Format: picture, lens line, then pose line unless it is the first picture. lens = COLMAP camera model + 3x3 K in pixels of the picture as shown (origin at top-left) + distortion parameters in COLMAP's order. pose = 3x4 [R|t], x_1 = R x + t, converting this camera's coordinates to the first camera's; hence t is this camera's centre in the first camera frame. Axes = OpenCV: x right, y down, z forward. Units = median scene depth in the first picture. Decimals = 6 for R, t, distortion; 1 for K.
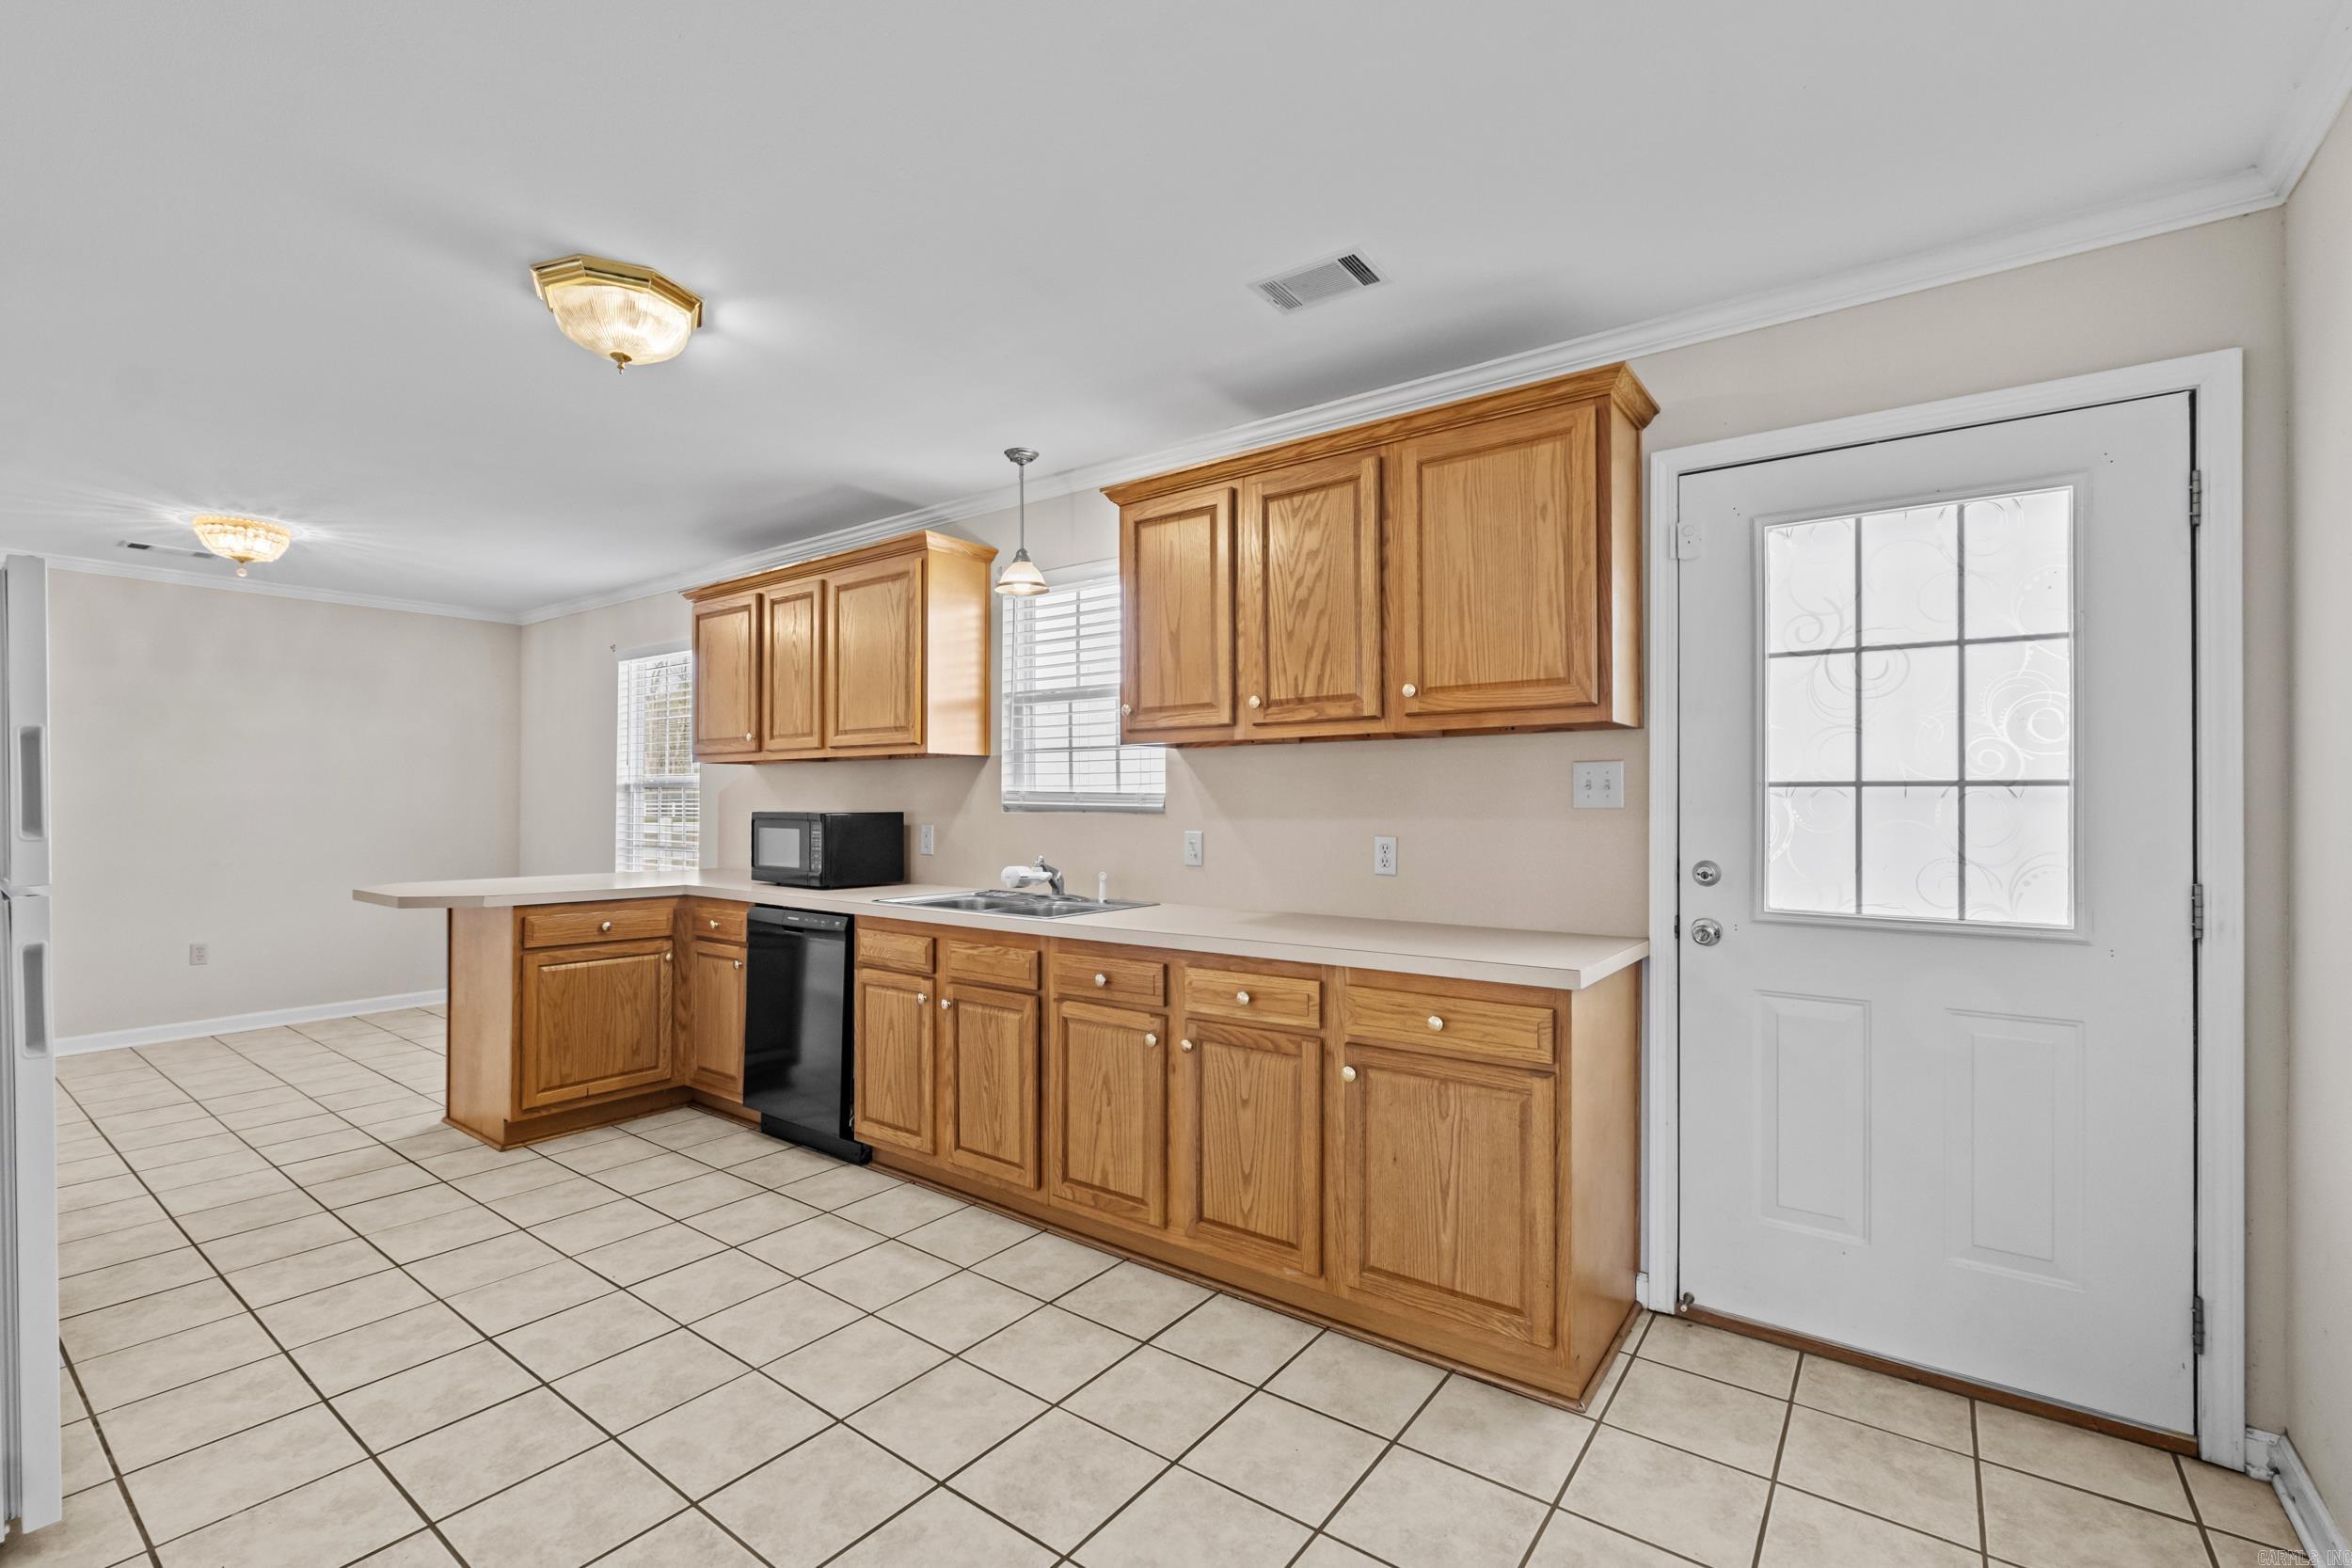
lens RADIAL K [[1021.6, 0, 1164.3], [0, 1021.6, 780.4], [0, 0, 1]] dist [-0.005419, -0.000490]
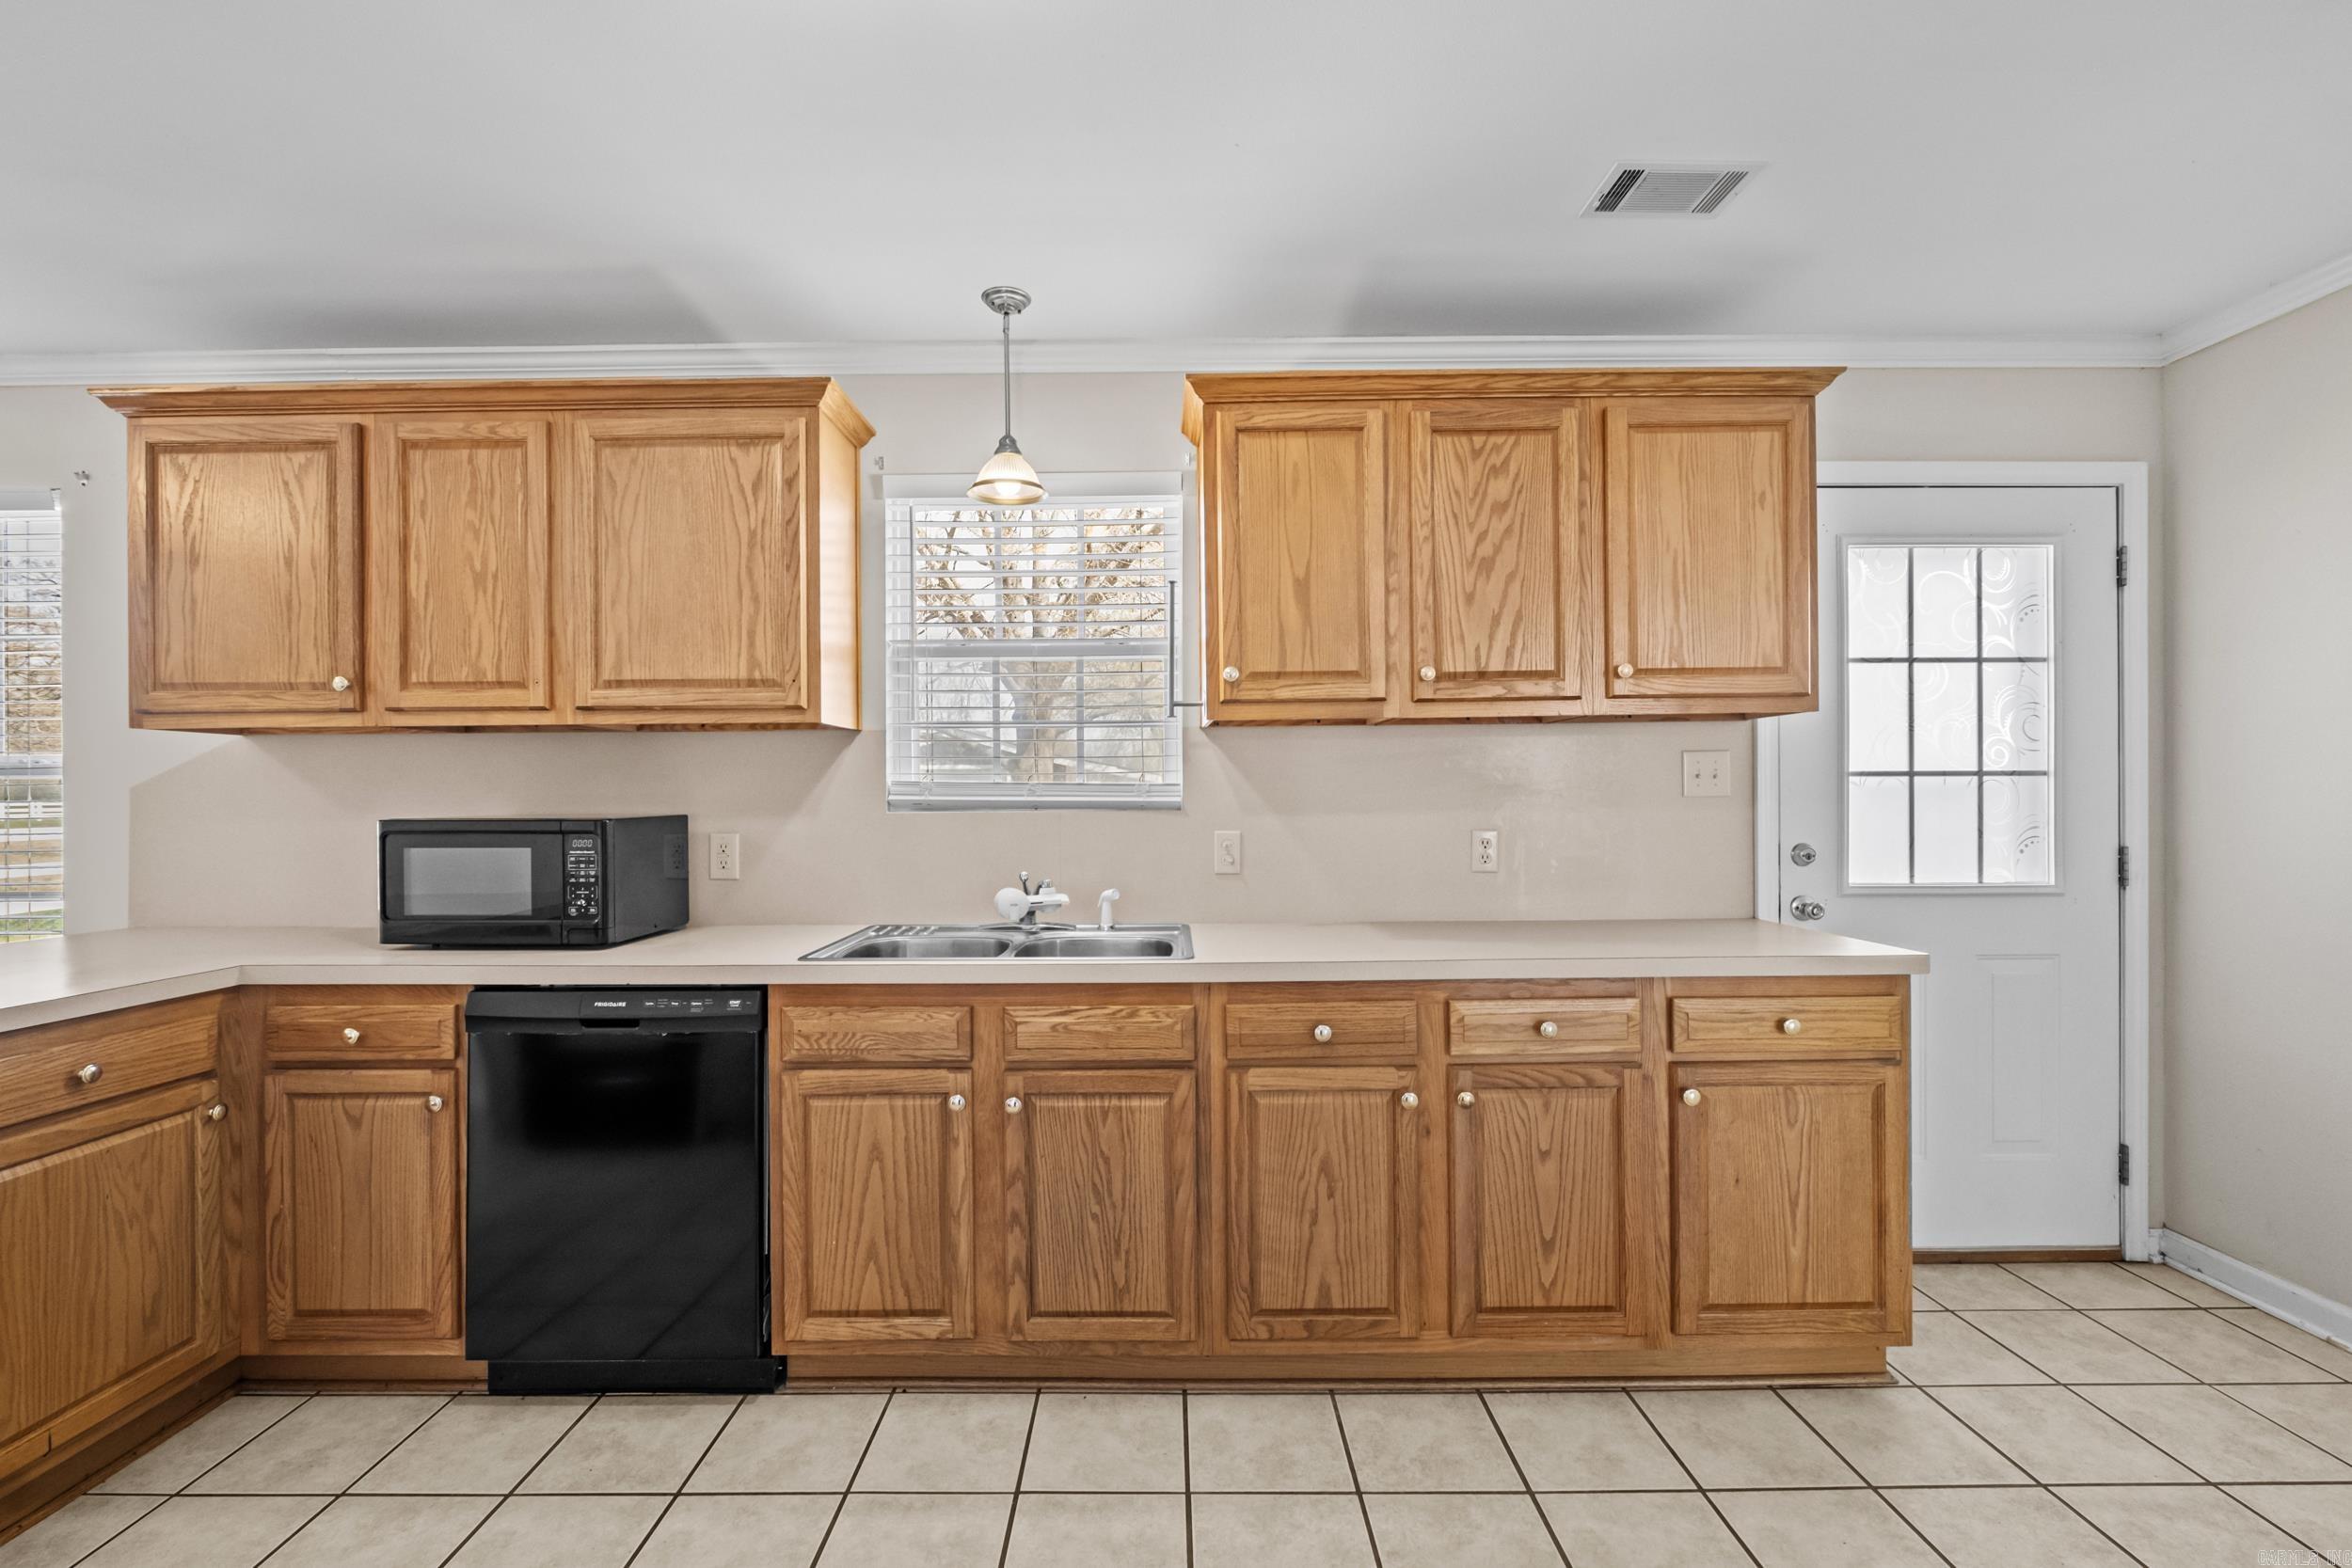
lens RADIAL K [[1041.2, 0, 1162.6], [0, 1041.2, 782.7], [0, 0, 1]] dist [-0.004078, -0.000766]
pose [[0.801292, -0.001172, 0.598272, -0.607742], [-0.004471, 0.999958, 0.007947, 0.006874], [-0.598256, -0.009043, 0.801254, 0.459024]]
